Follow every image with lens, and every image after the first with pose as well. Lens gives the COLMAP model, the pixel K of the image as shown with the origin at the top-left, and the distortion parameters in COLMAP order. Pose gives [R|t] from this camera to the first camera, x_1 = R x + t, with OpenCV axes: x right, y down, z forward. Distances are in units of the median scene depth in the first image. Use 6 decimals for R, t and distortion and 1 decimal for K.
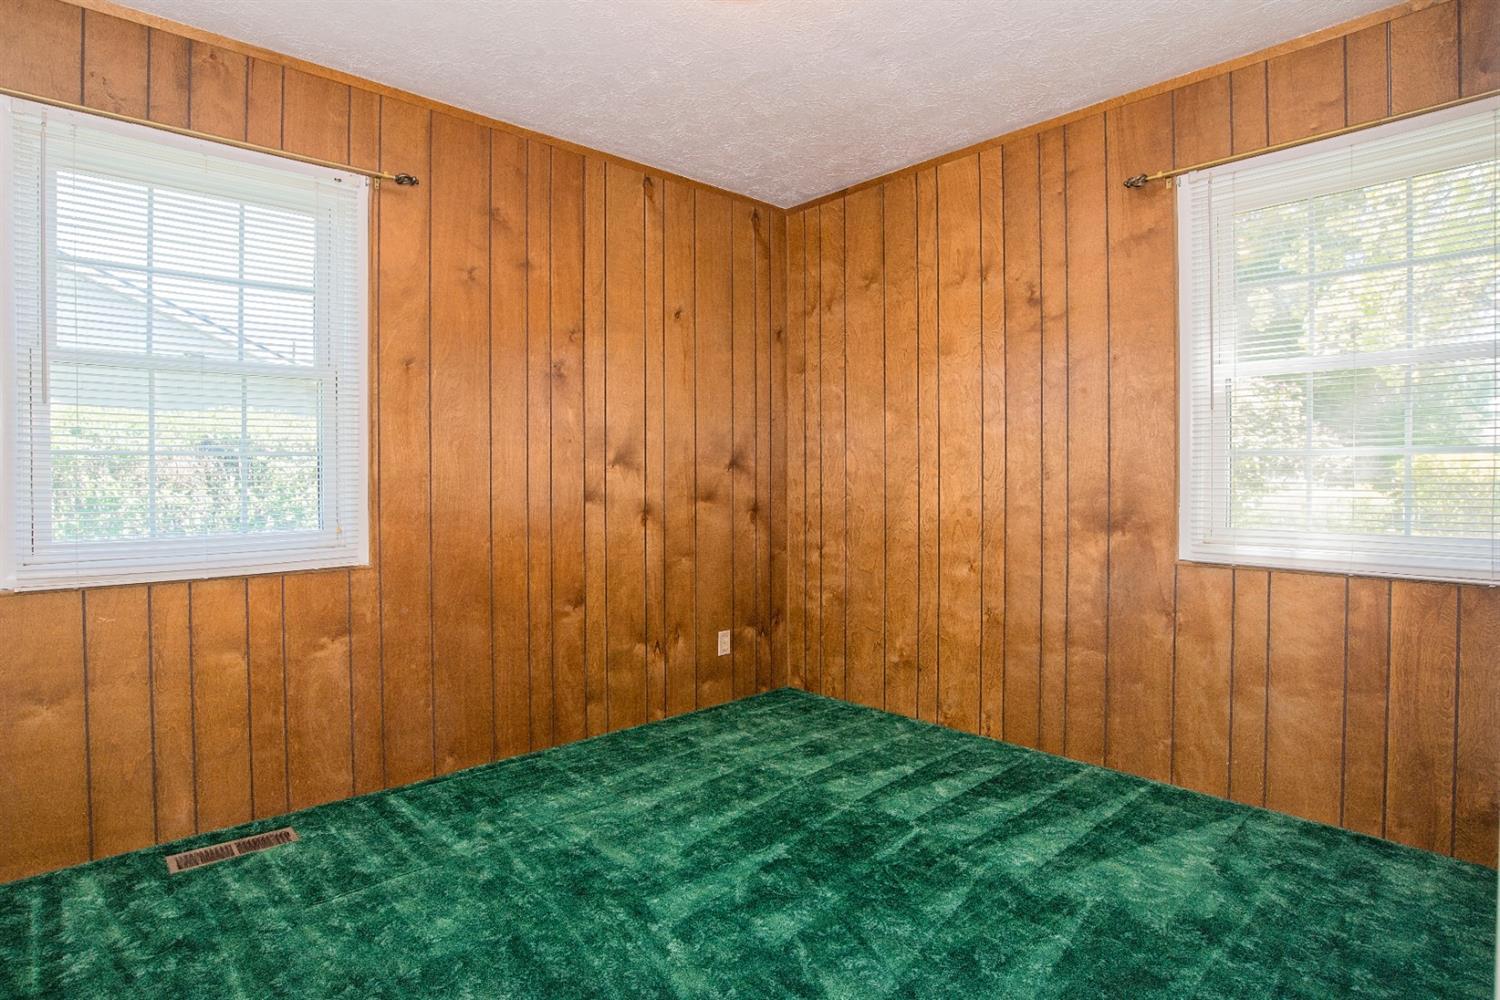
lens RADIAL K [[784.6, 0, 727.5], [0, 784.6, 486.7], [0, 0, 1]] dist [-0.073138, 0.024378]
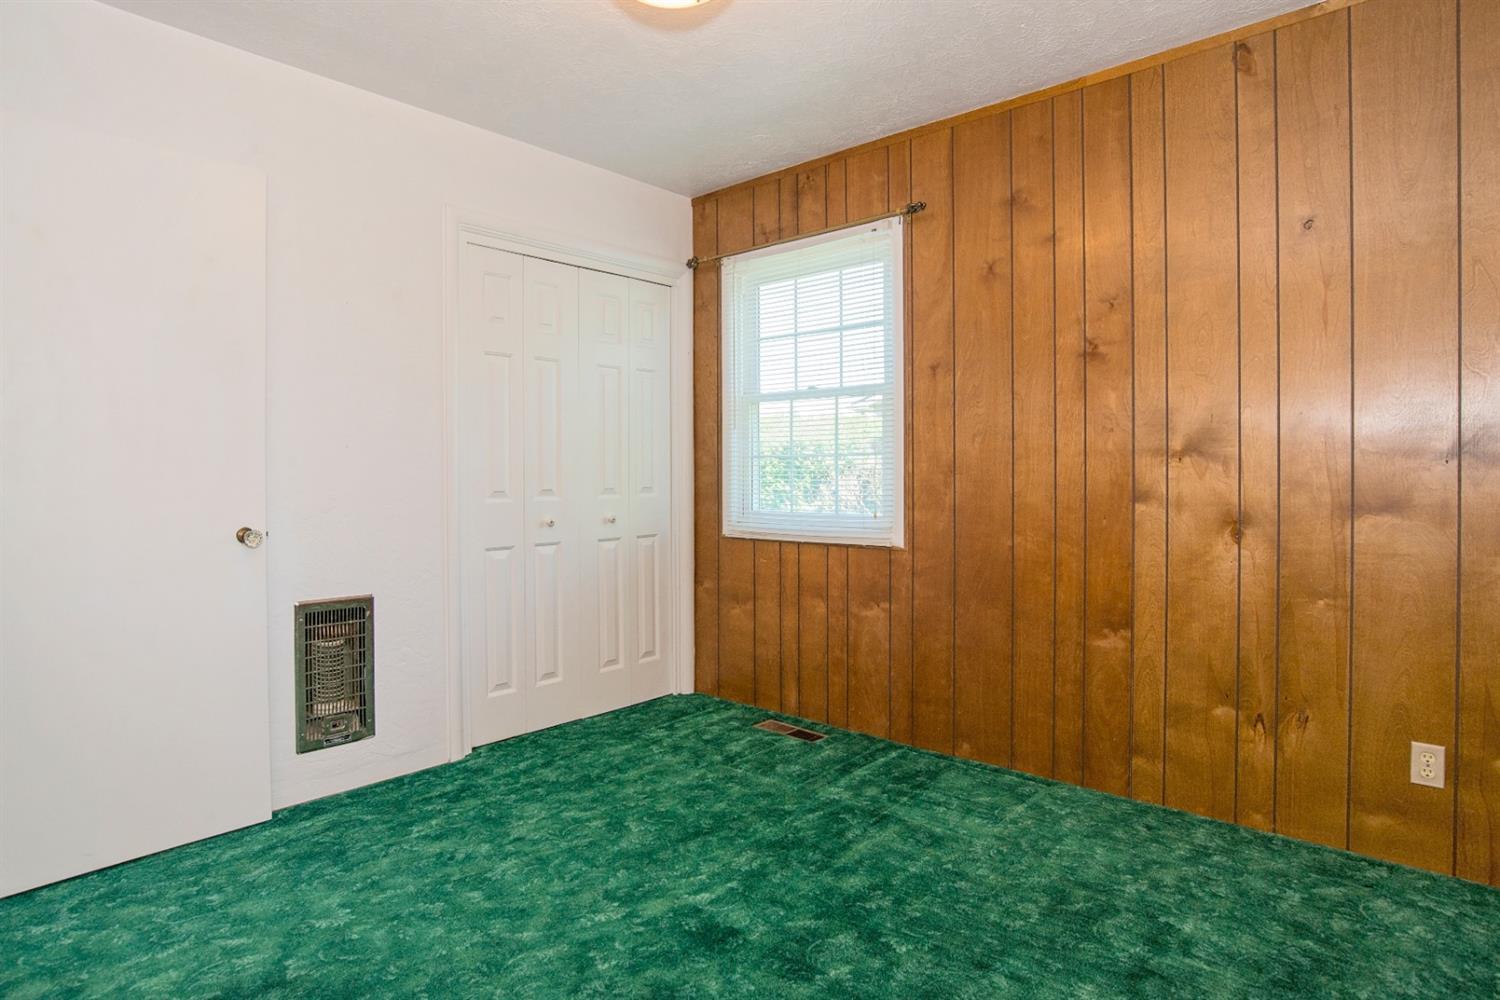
lens RADIAL K [[813.6, 0, 726.8], [0, 813.6, 478.3], [0, 0, 1]] dist [-0.060074, 0.022994]
pose [[0.095963, 0.011435, -0.995319, 0.727489], [-0.011932, 0.999875, 0.010336, -0.012584], [0.995313, 0.010884, 0.096087, 0.614022]]
